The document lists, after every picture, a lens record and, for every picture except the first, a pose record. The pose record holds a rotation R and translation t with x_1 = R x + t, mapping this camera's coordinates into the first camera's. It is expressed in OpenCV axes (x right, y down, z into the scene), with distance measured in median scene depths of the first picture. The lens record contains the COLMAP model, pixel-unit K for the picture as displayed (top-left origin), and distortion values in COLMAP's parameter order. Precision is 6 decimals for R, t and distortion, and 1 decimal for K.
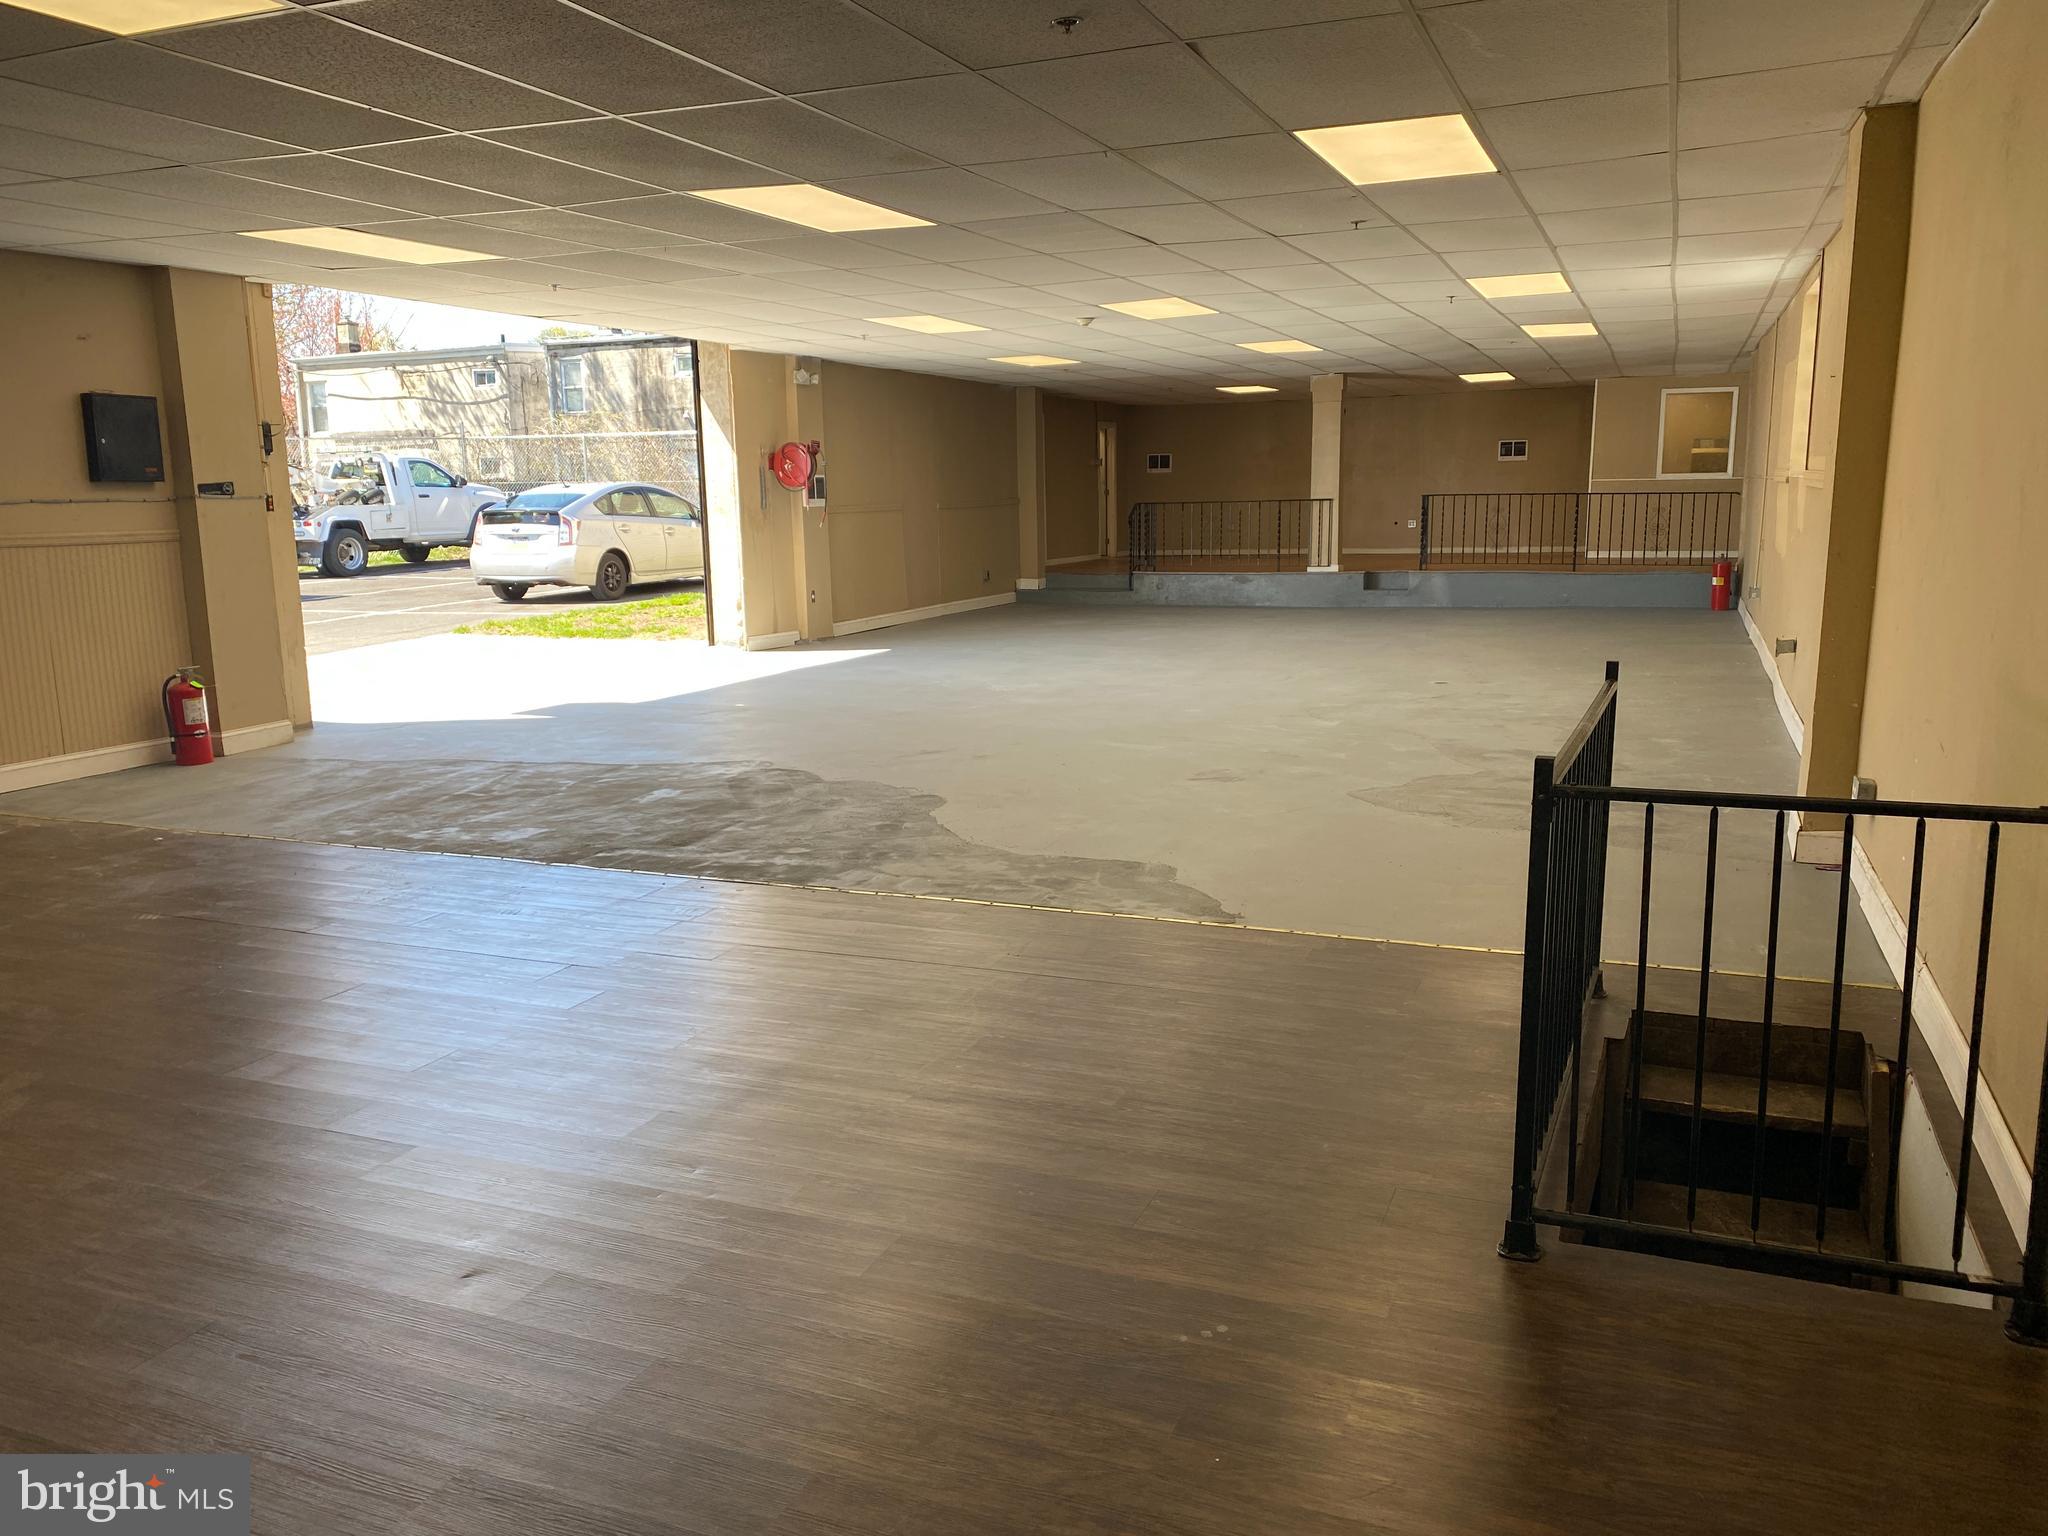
lens RADIAL K [[1550.4, 0, 1017.5], [0, 1550.4, 773.8], [0, 0, 1]] dist [0.057254, -0.071362]
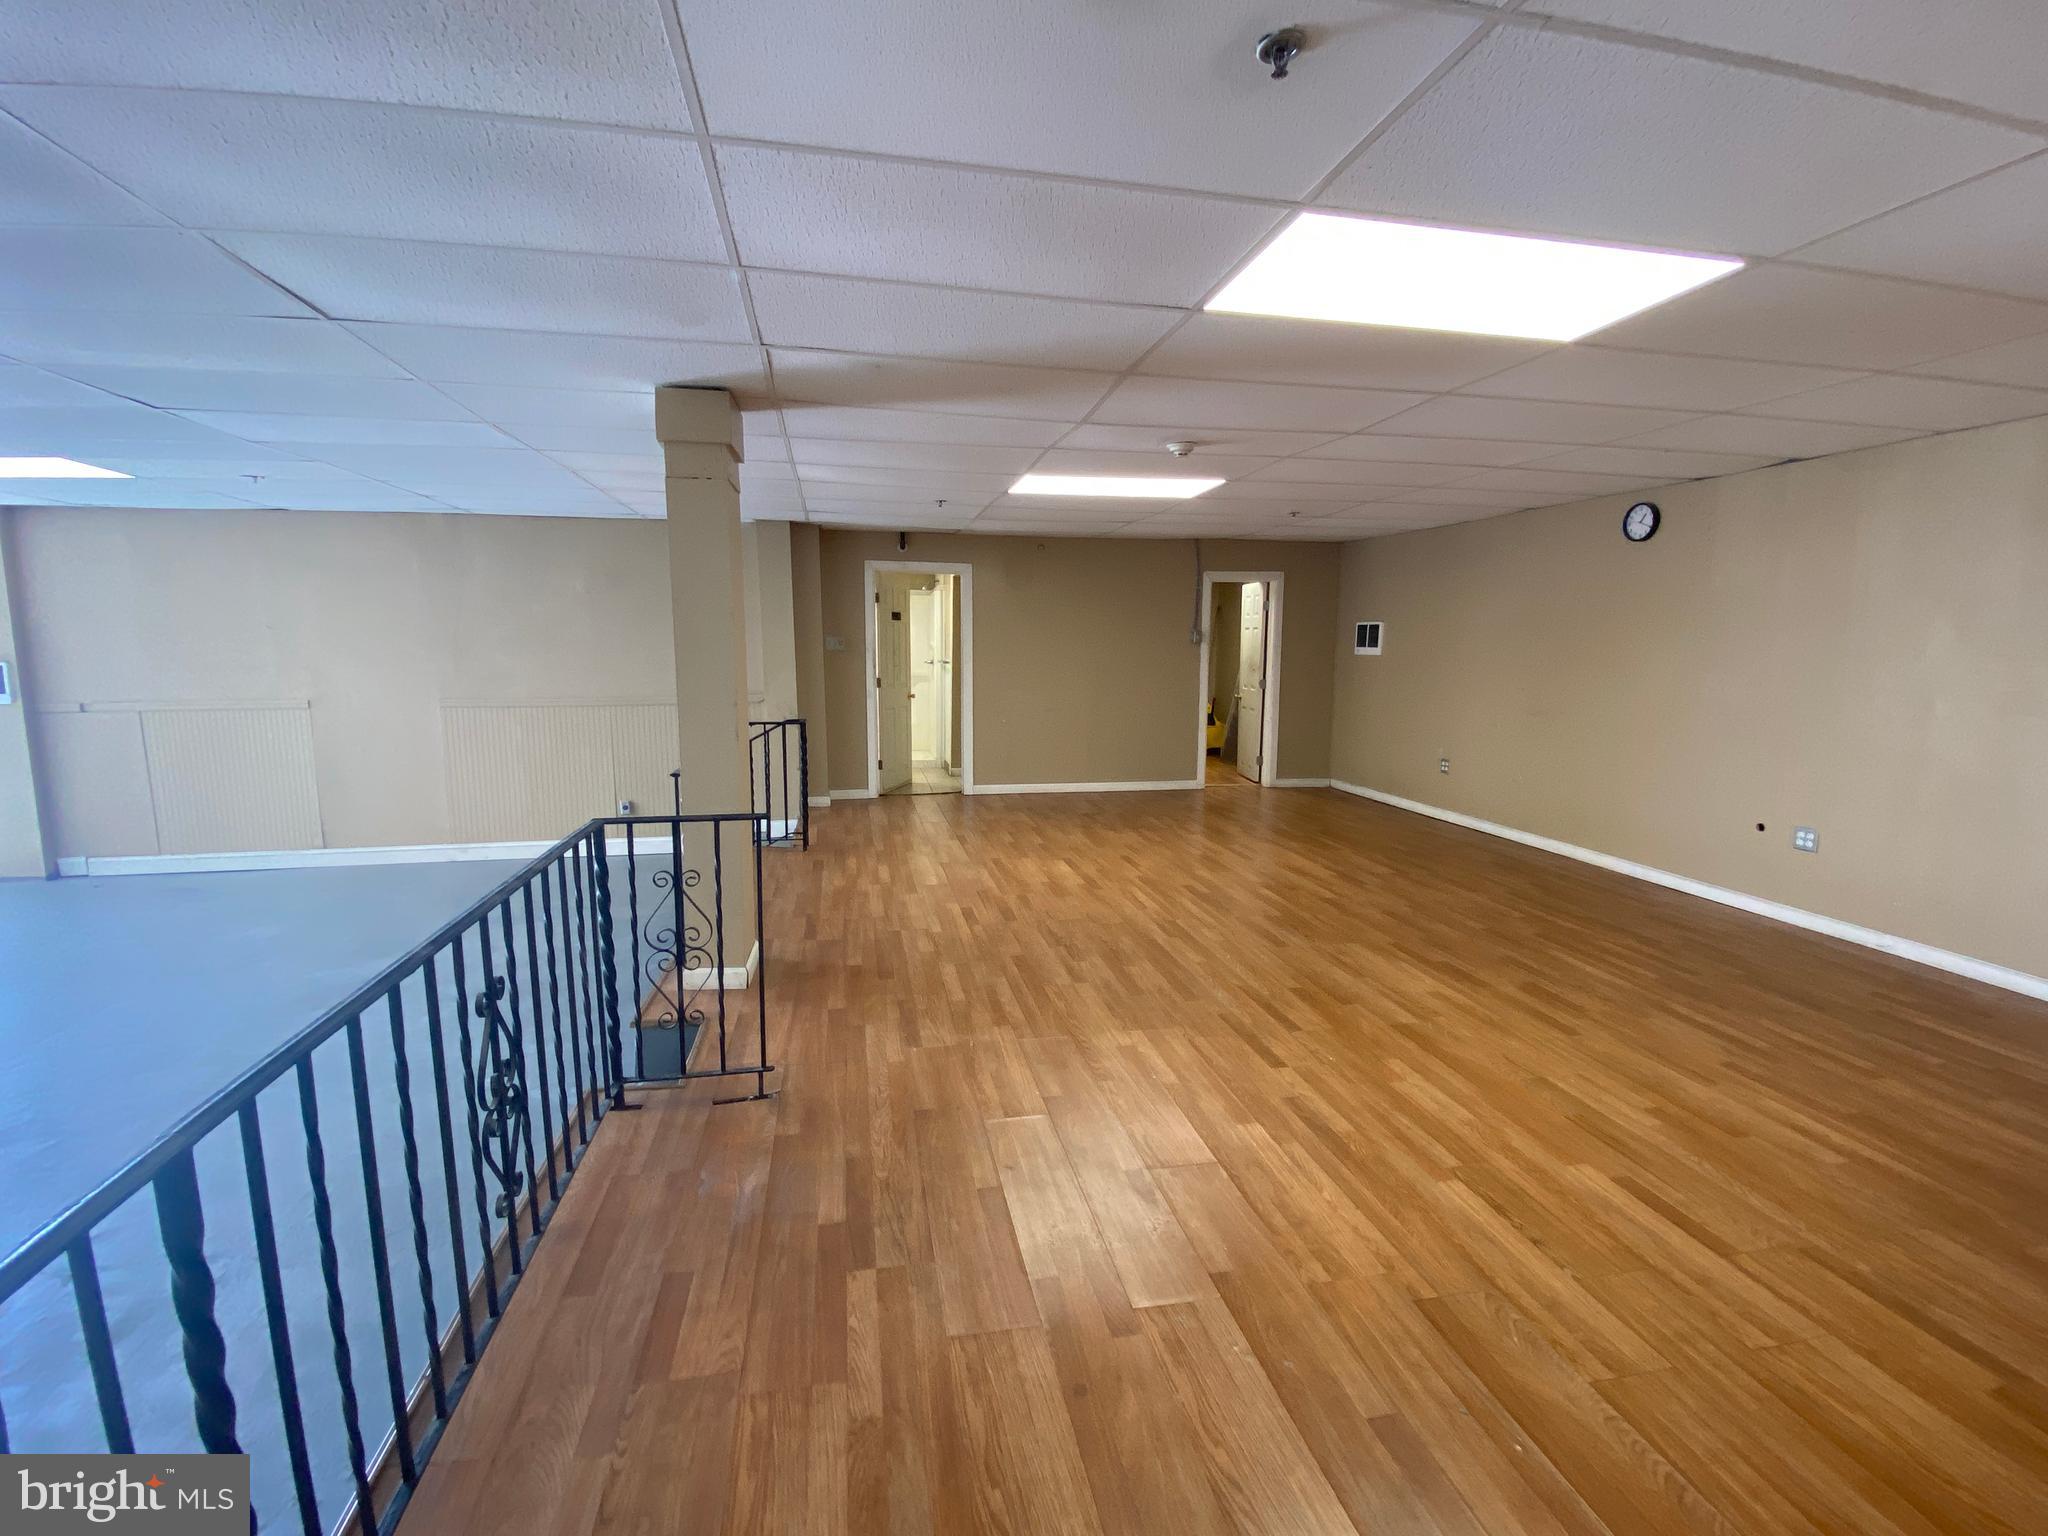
lens RADIAL K [[899.9, 0, 1020.3], [0, 899.9, 771.2], [0, 0, 1]] dist [0.015562, -0.019560]
pose [[0.552267, 0.139415, -0.821927, 0.408796], [-0.164495, 0.984758, 0.056507, -0.202462], [0.817277, 0.103996, 0.566783, 0.963028]]
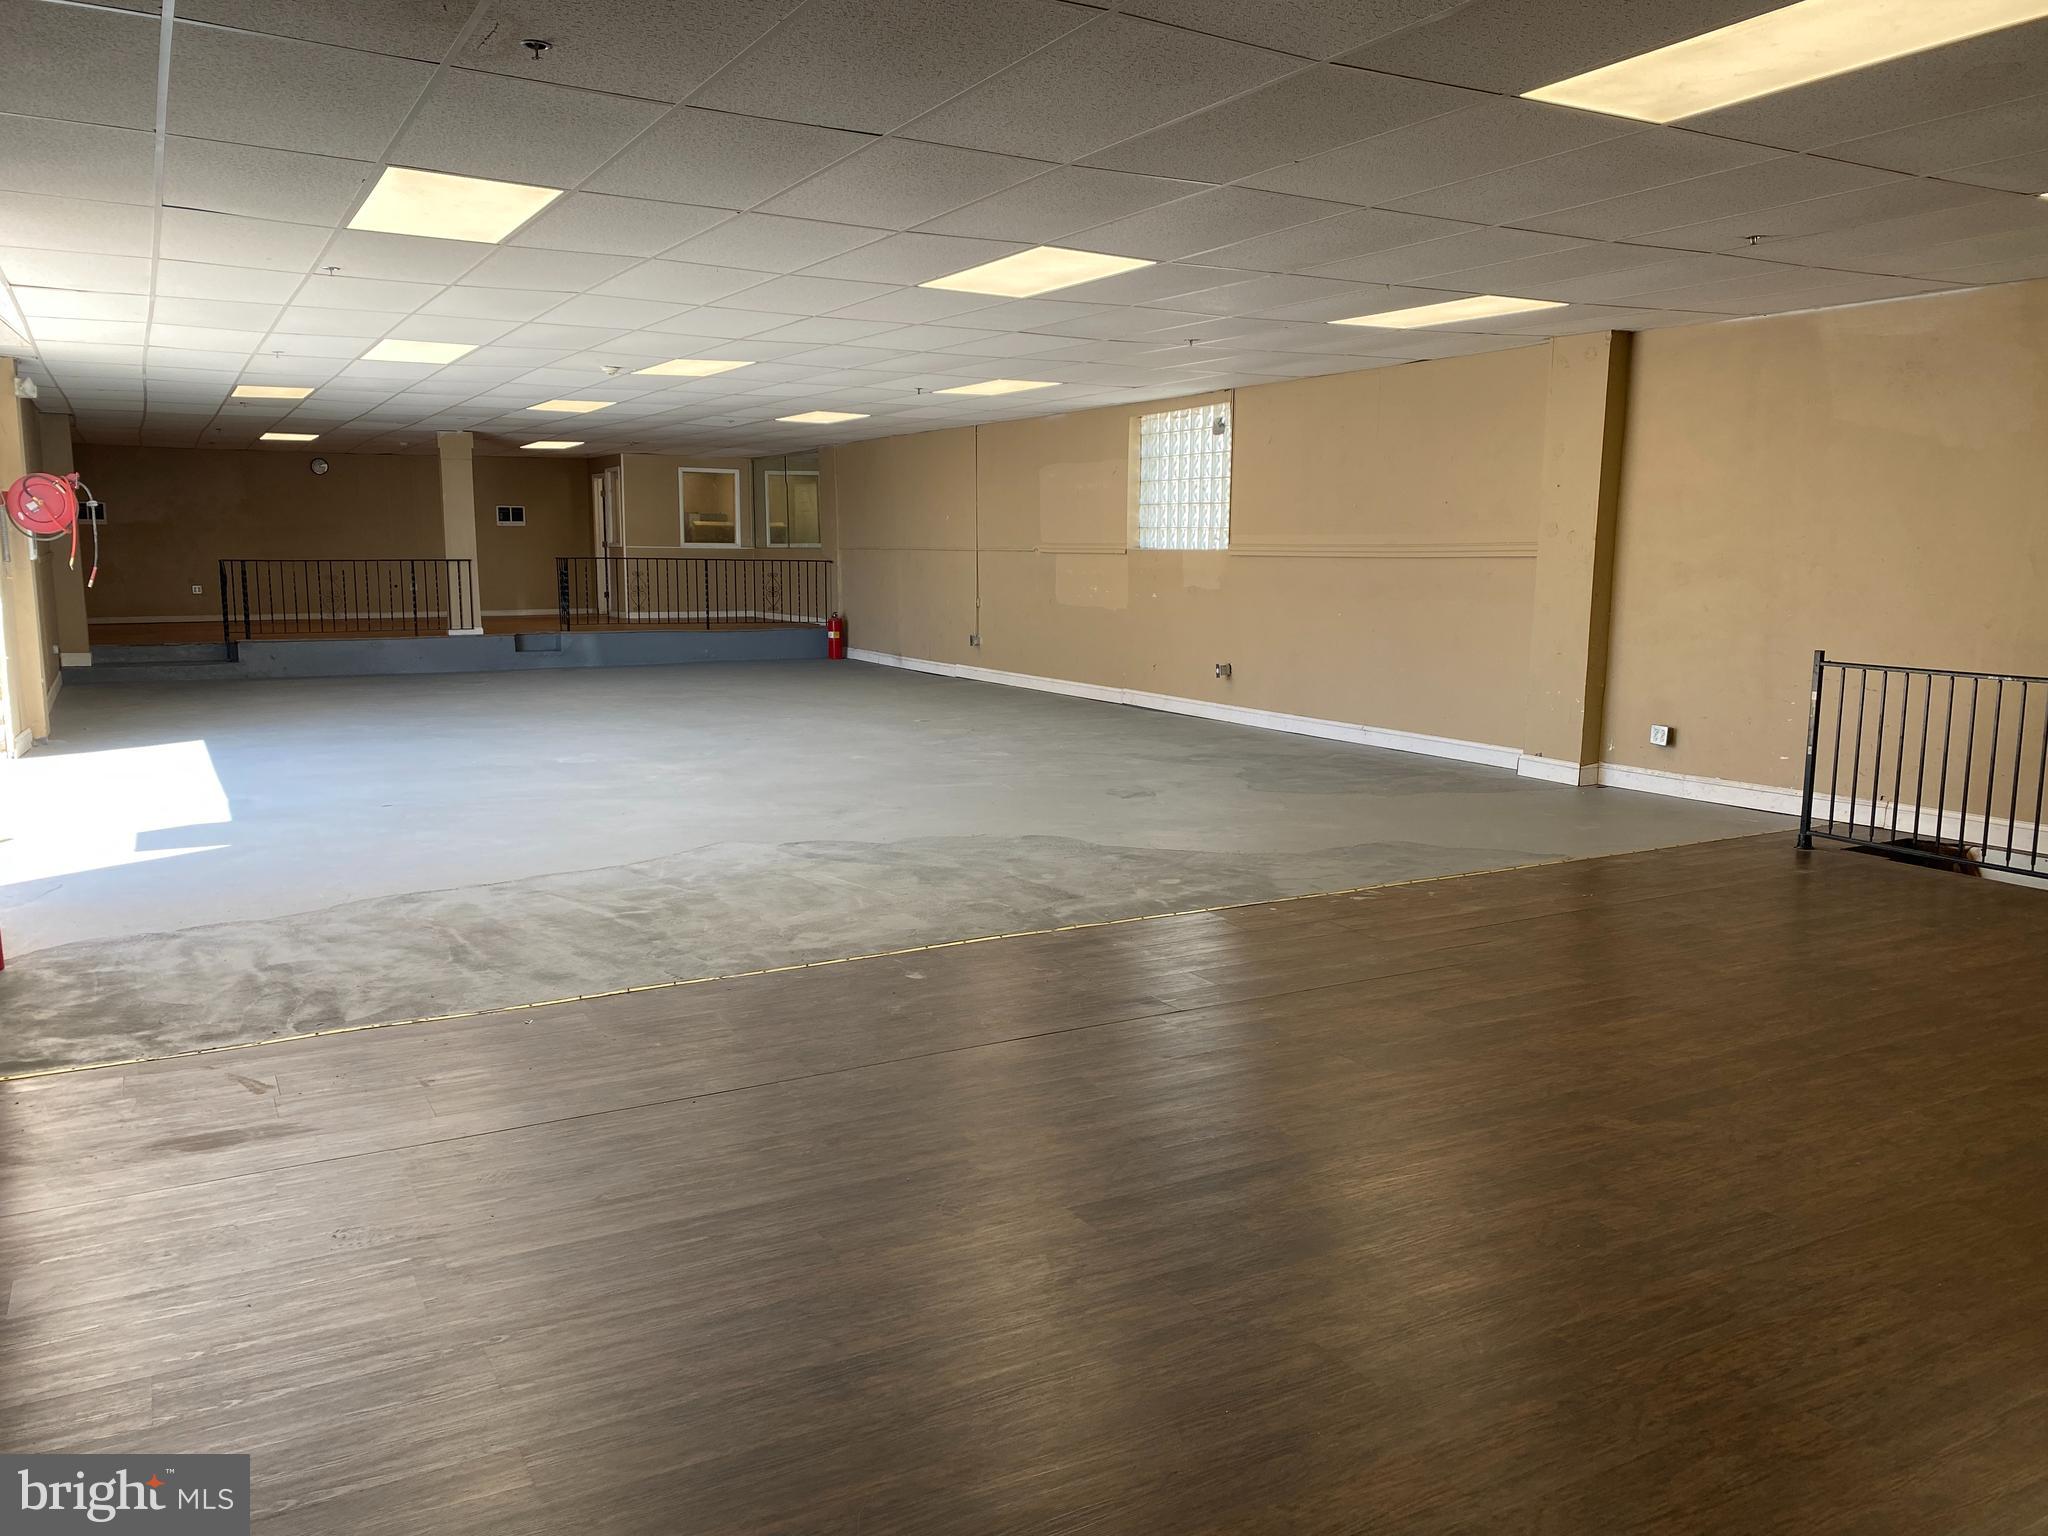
lens RADIAL K [[1550.4, 0, 1038.4], [0, 1550.4, 757.1], [0, 0, 1]] dist [0.057254, -0.071362]
pose [[0.613861, -0.087726, 0.784525, -0.355969], [0.129672, 0.991512, 0.009408, -0.019521], [-0.778691, 0.095956, 0.620026, 0.142553]]
